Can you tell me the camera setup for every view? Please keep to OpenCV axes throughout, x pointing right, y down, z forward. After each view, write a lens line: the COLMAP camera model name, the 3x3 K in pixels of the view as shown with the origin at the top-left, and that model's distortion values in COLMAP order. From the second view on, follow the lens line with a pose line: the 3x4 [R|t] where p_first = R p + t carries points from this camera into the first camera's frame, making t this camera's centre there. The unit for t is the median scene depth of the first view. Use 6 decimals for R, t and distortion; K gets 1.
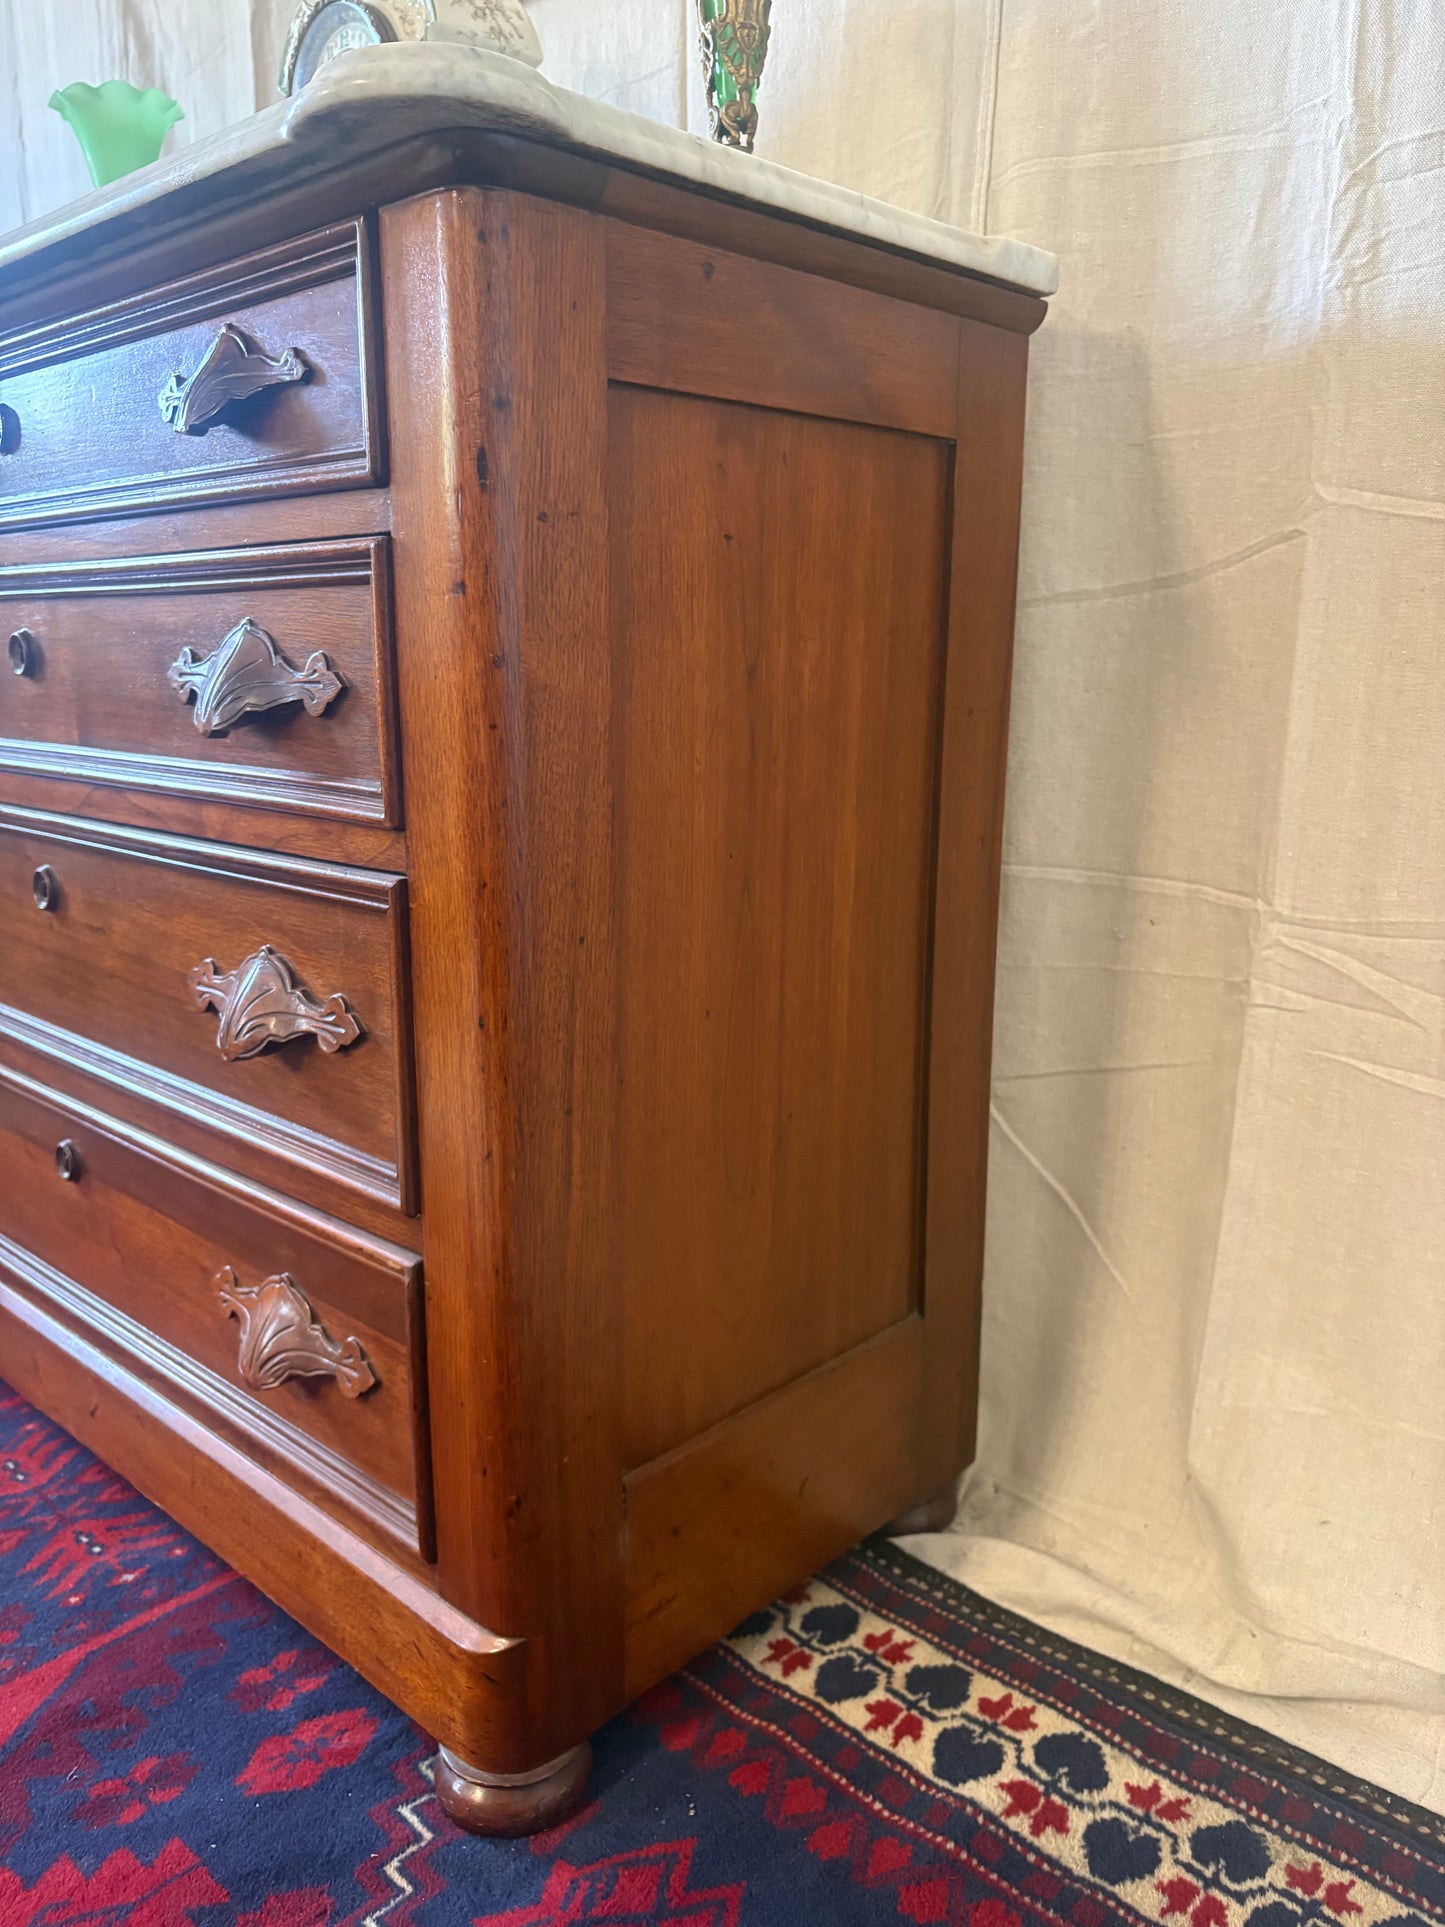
lens RADIAL K [[1473.9, 0, 722.5], [0, 1473.9, 963.5], [0, 0, 1]] dist [0.018856, -0.009774]
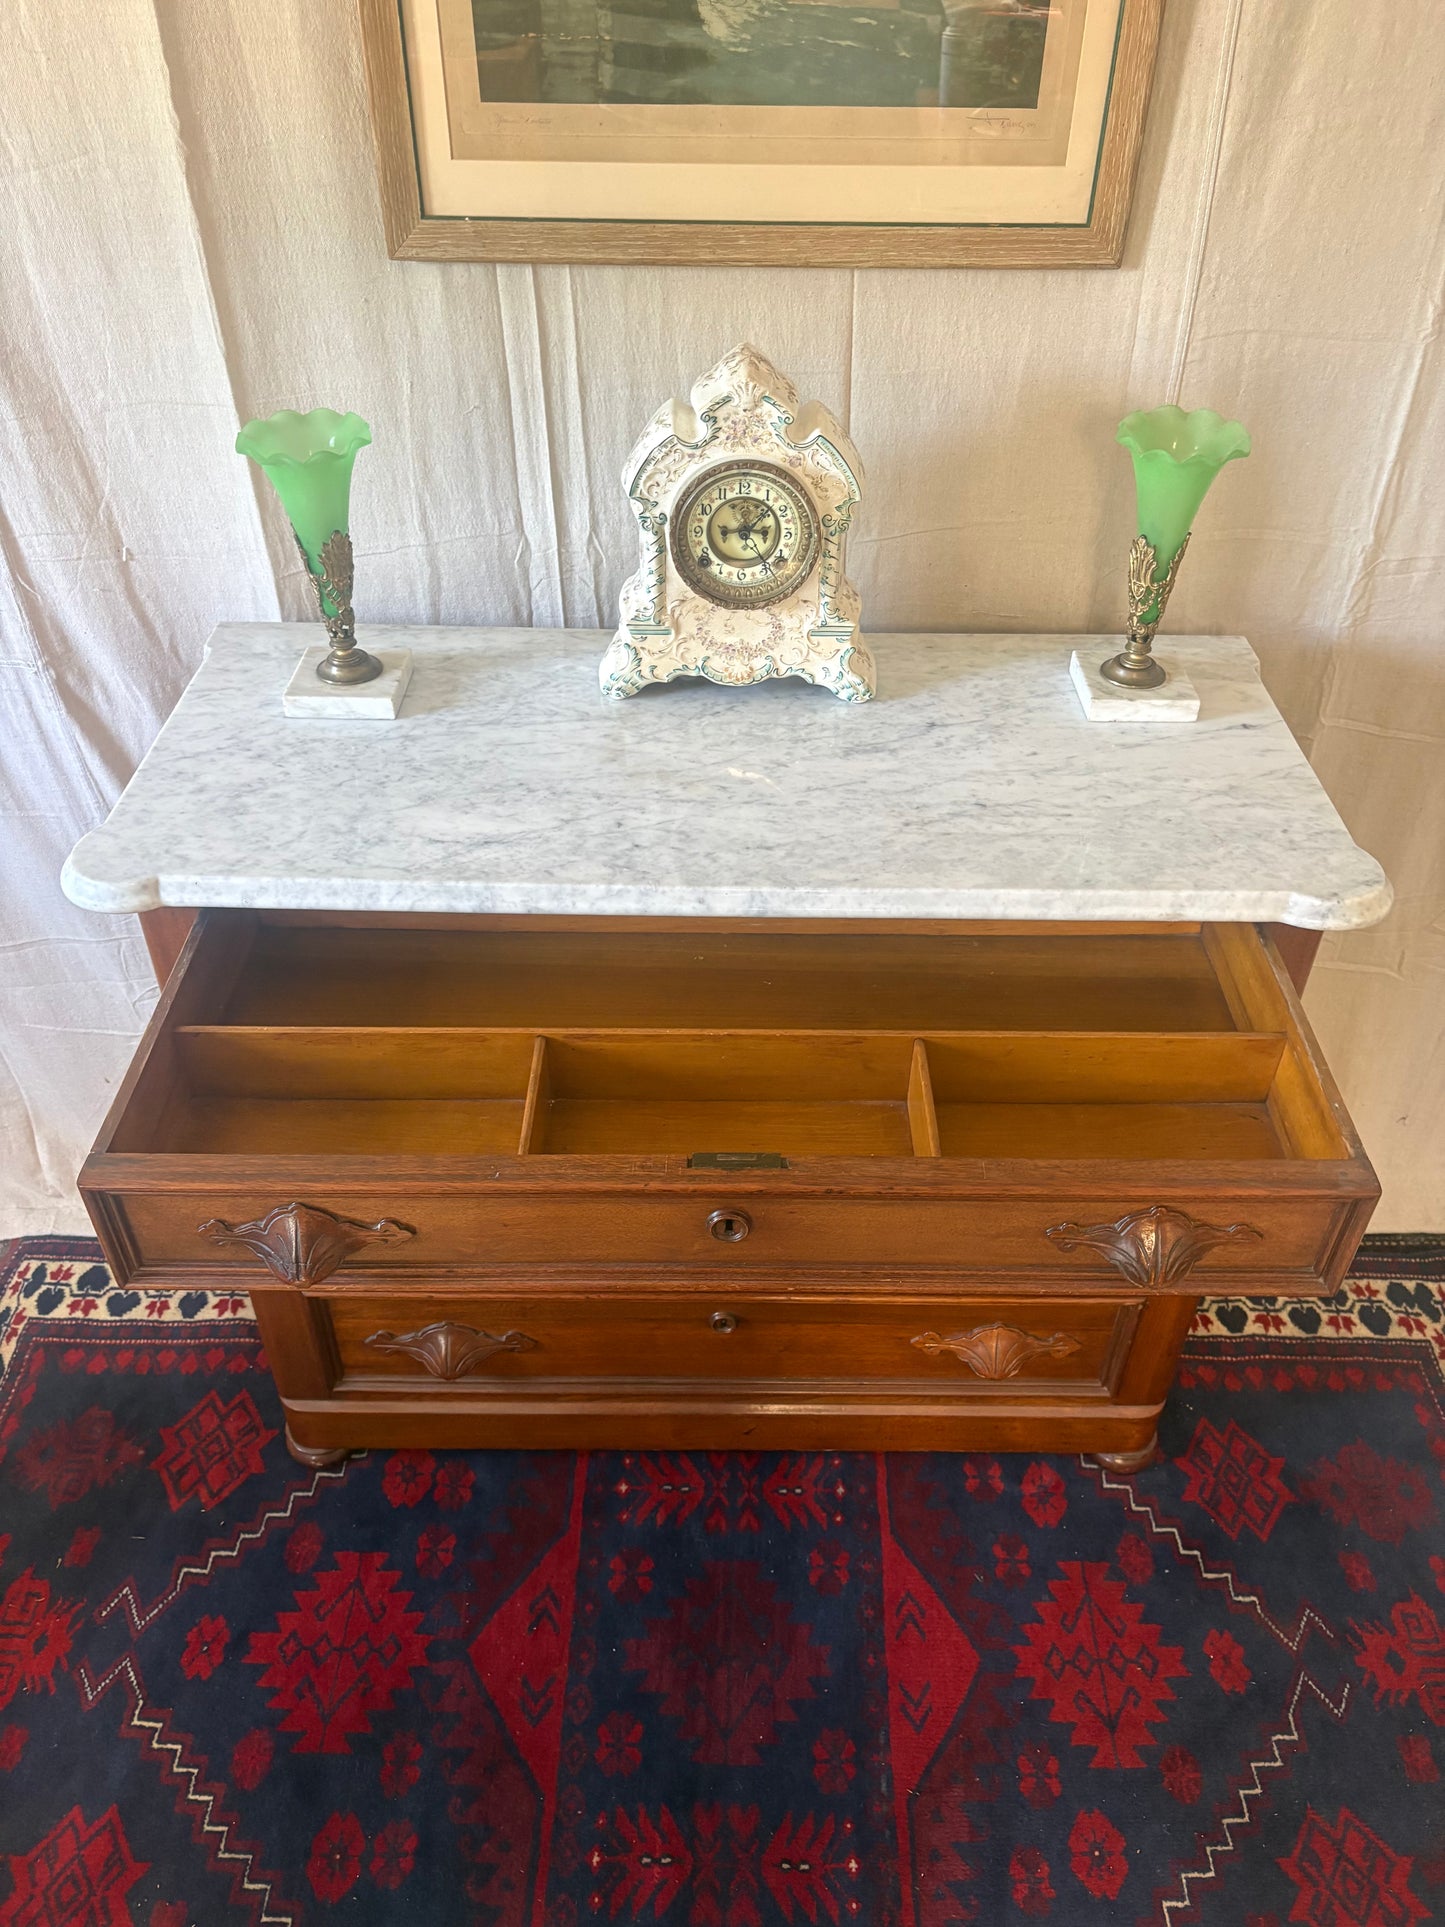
lens RADIAL K [[1457.6, 0, 721.2], [0, 1457.6, 968.3], [0, 0, 1]] dist [0.048743, -0.052135]
pose [[0.729583, -0.425919, 0.535072, -1.281829], [0.136139, 0.857183, 0.496692, -1.066434], [-0.670205, -0.289534, 0.683371, 0.127997]]
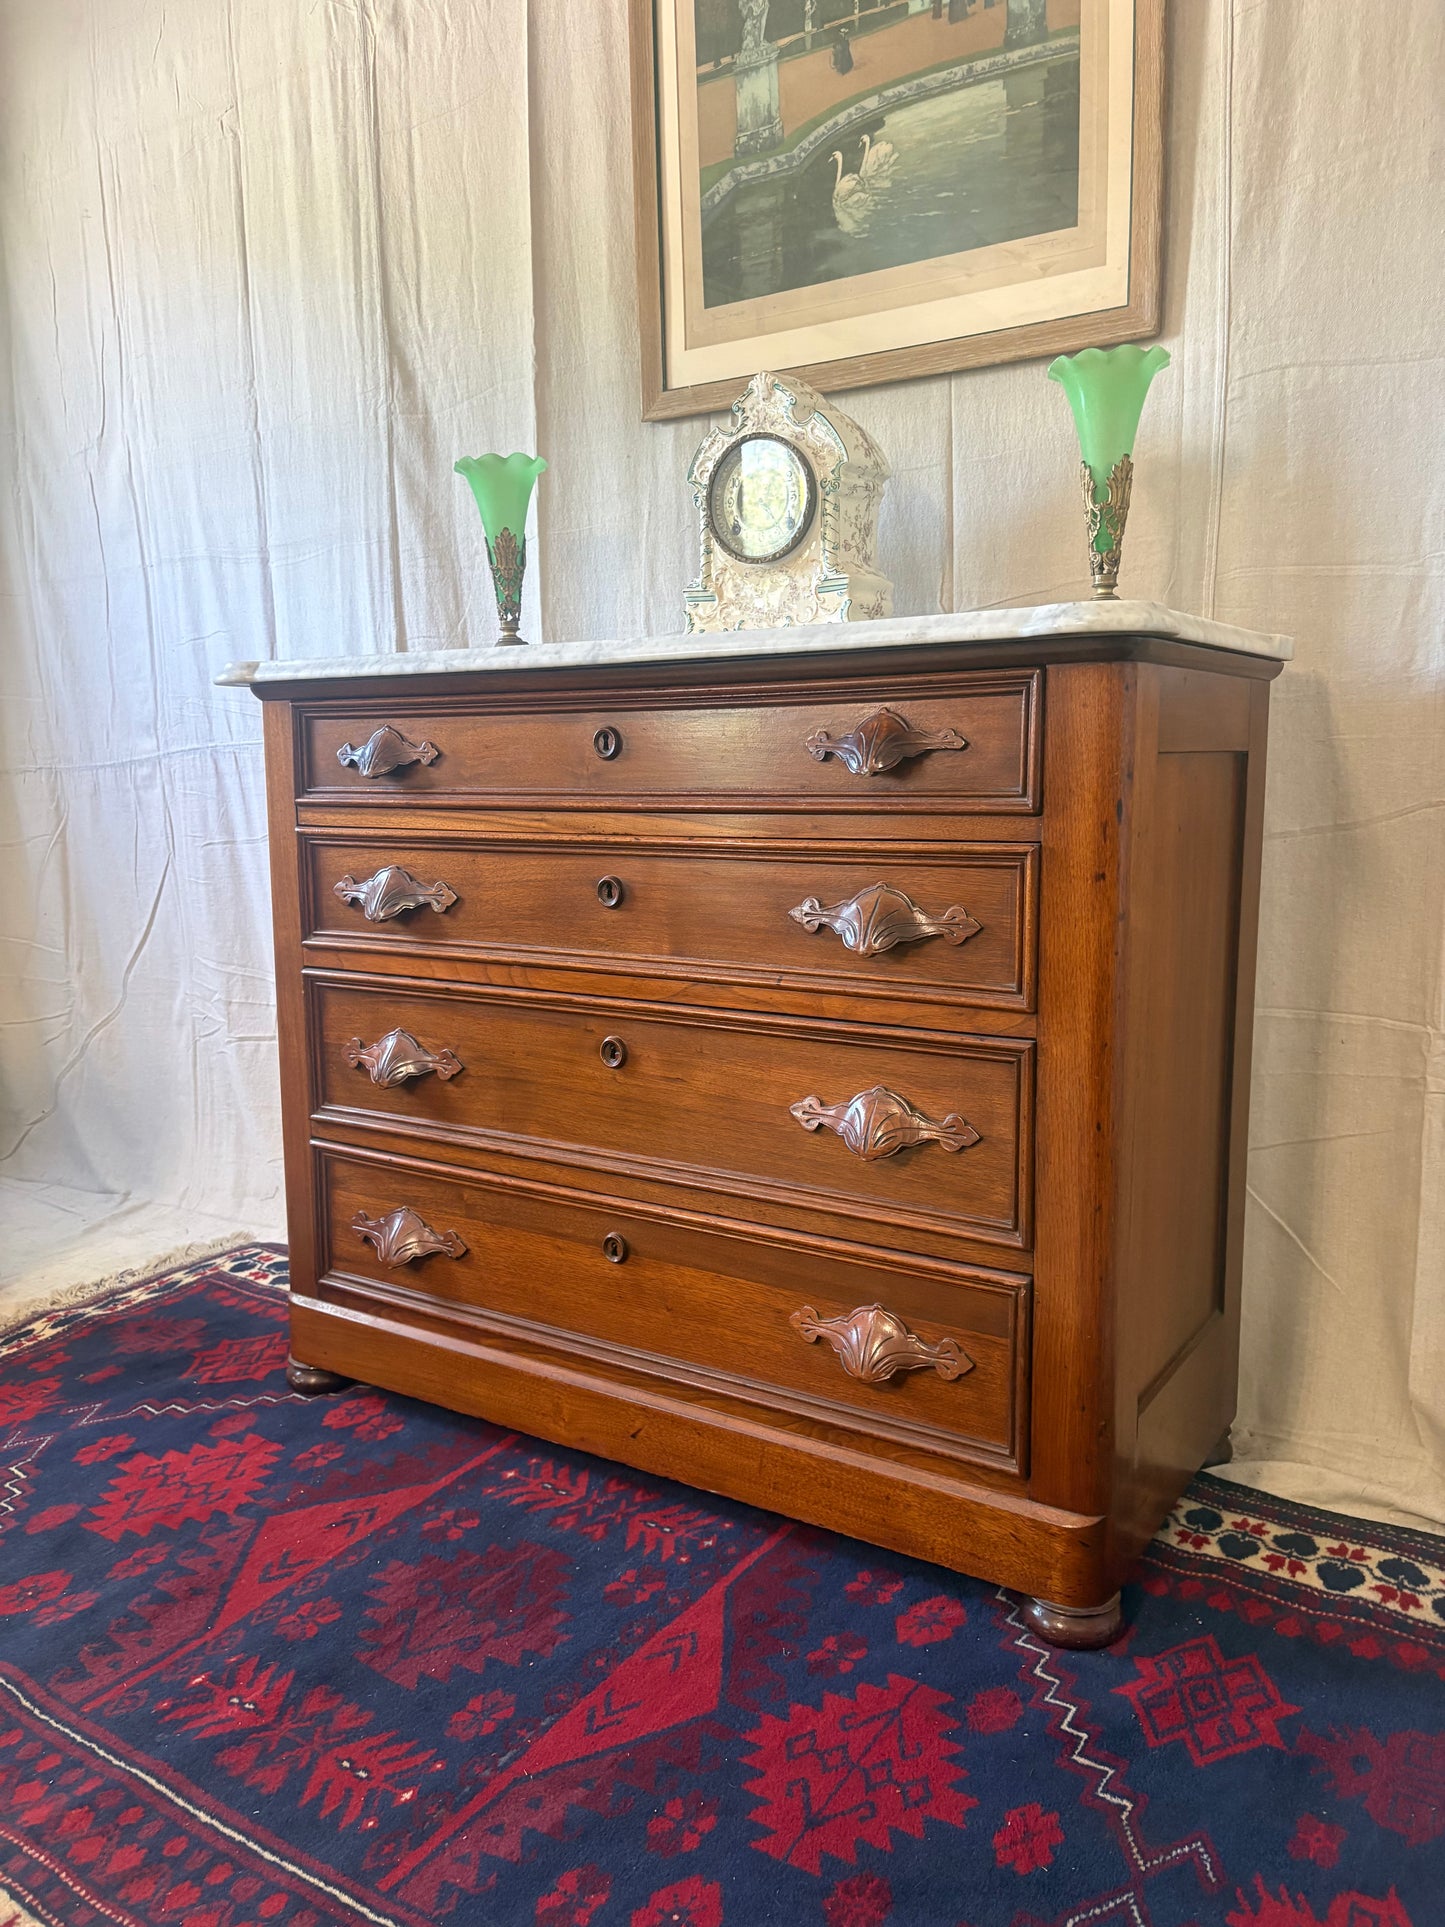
lens RADIAL K [[1461.9, 0, 716.3], [0, 1461.9, 963.0], [0, 0, 1]] dist [0.043406, -0.040499]
pose [[0.985690, -0.036030, 0.164675, -0.674345], [0.047853, 0.996510, -0.068398, -0.040856], [-0.161636, 0.075300, 0.983973, -0.460373]]
